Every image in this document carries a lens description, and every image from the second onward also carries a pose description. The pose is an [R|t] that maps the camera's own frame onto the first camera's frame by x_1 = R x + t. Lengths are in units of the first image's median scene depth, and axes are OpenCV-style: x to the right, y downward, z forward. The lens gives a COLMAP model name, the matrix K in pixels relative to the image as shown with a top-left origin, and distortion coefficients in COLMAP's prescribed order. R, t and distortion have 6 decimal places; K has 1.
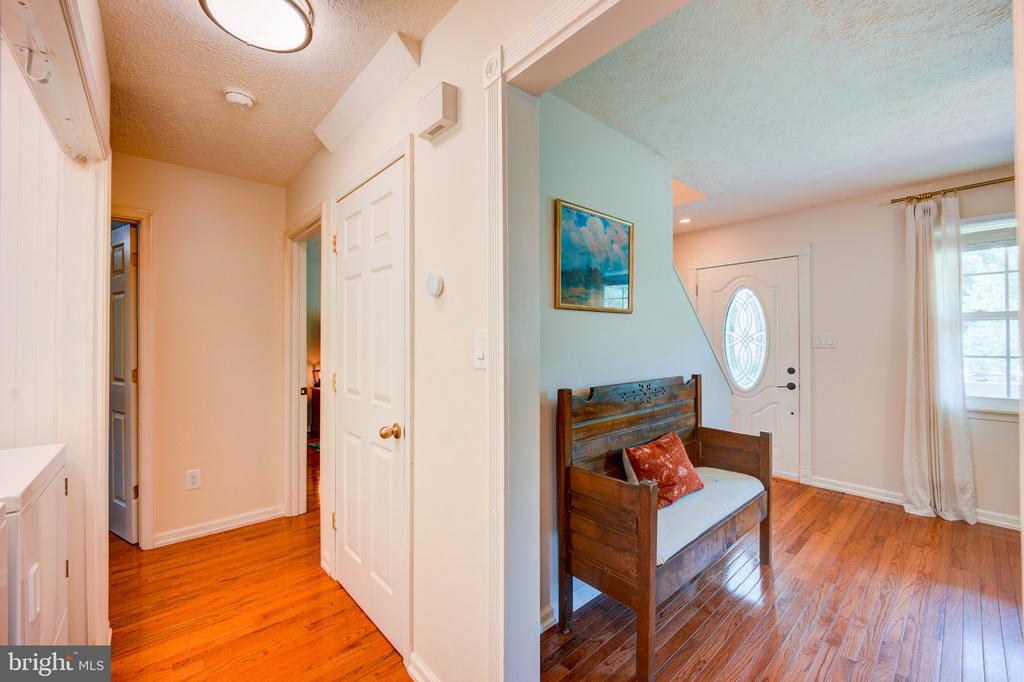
lens RADIAL K [[413.2, 0, 514.7], [0, 413.2, 339.1], [0, 0, 1]] dist [-0.010092, -0.000585]
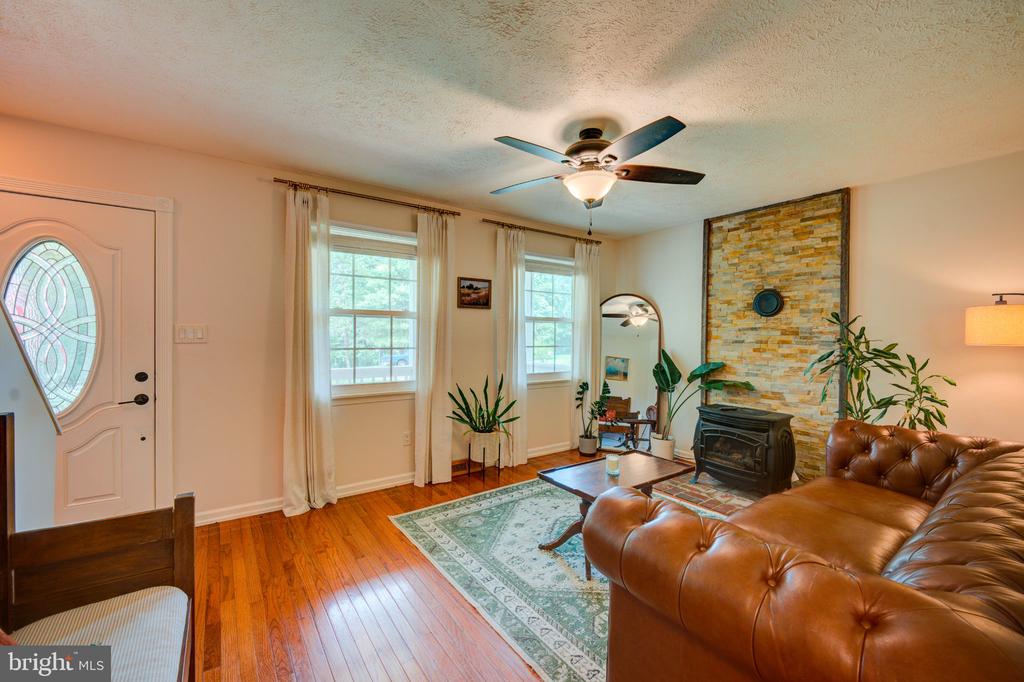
lens RADIAL K [[413.2, 0, 513.4], [0, 413.2, 337.4], [0, 0, 1]] dist [-0.010092, -0.000585]
pose [[0.106082, -0.005080, 0.994344, 0.092363], [-0.014220, 0.999877, 0.006626, -0.002938], [-0.994256, -0.014843, 0.105997, 0.469000]]
